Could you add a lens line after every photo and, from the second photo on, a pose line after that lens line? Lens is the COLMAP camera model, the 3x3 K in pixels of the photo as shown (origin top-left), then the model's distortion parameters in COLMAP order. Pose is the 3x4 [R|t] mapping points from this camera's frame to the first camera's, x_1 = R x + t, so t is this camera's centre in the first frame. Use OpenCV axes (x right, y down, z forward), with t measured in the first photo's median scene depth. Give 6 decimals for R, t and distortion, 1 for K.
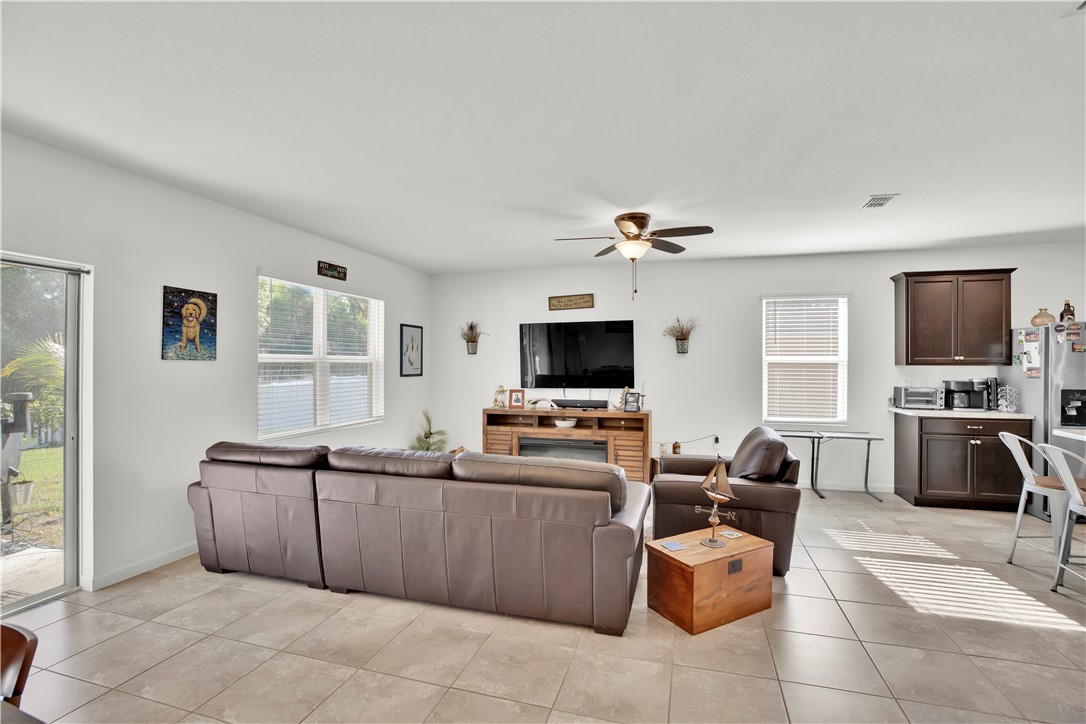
lens RADIAL K [[499.6, 0, 545.0], [0, 499.6, 360.1], [0, 0, 1]] dist [-0.044878, 0.014096]
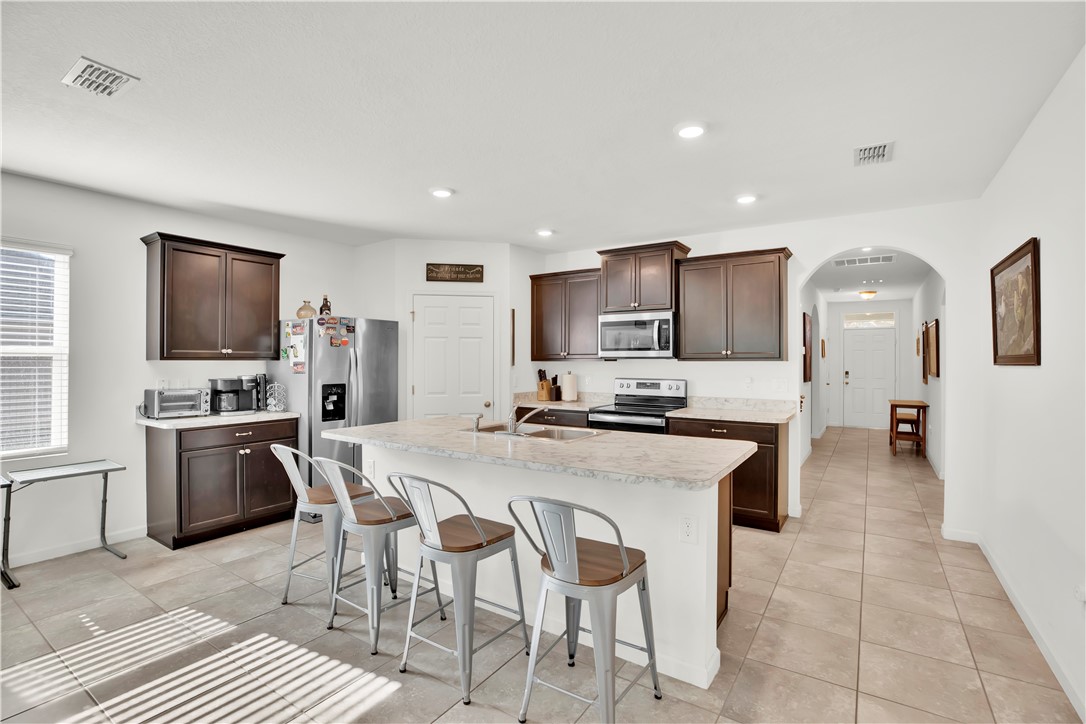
lens RADIAL K [[499.6, 0, 544.3], [0, 499.6, 361.9], [0, 0, 1]] dist [-0.044878, 0.014096]
pose [[0.295308, -0.004323, 0.955392, 0.222908], [-0.006715, 0.999956, 0.006601, 0.005035], [-0.955379, -0.008364, 0.295266, 0.250668]]
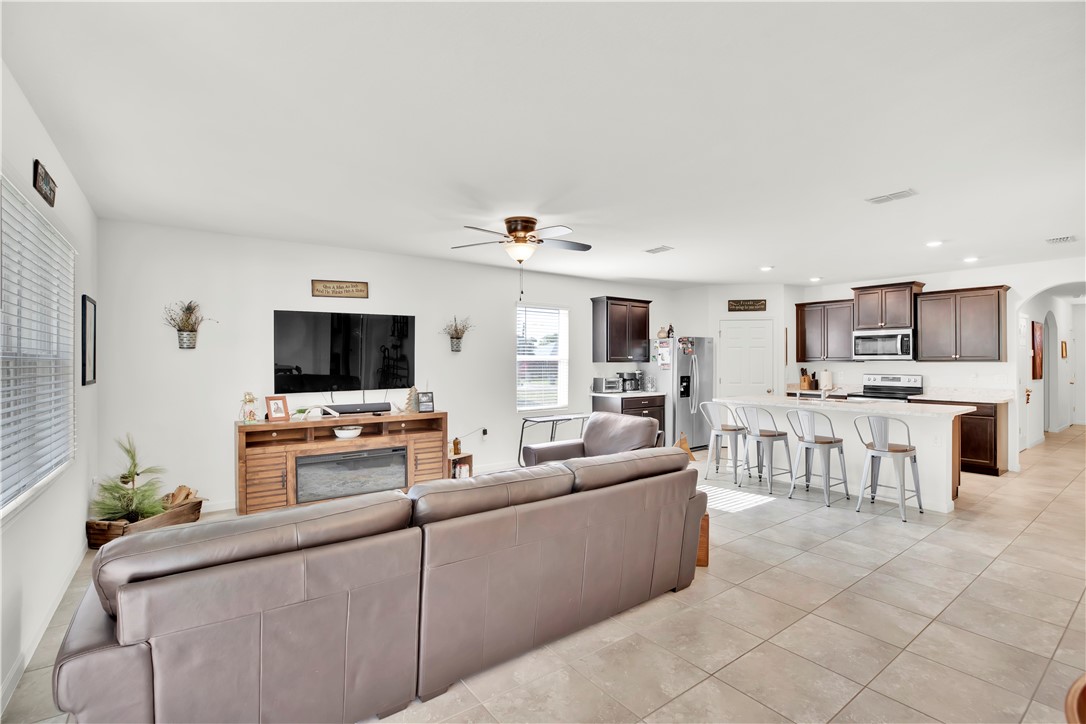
lens RADIAL K [[499.6, 0, 543.9], [0, 499.6, 361.0], [0, 0, 1]] dist [-0.044878, 0.014096]
pose [[0.601862, -0.002196, 0.798597, -0.551087], [-0.002466, 0.999986, 0.004608, 0.000803], [-0.798596, -0.004743, 0.601848, 0.297677]]
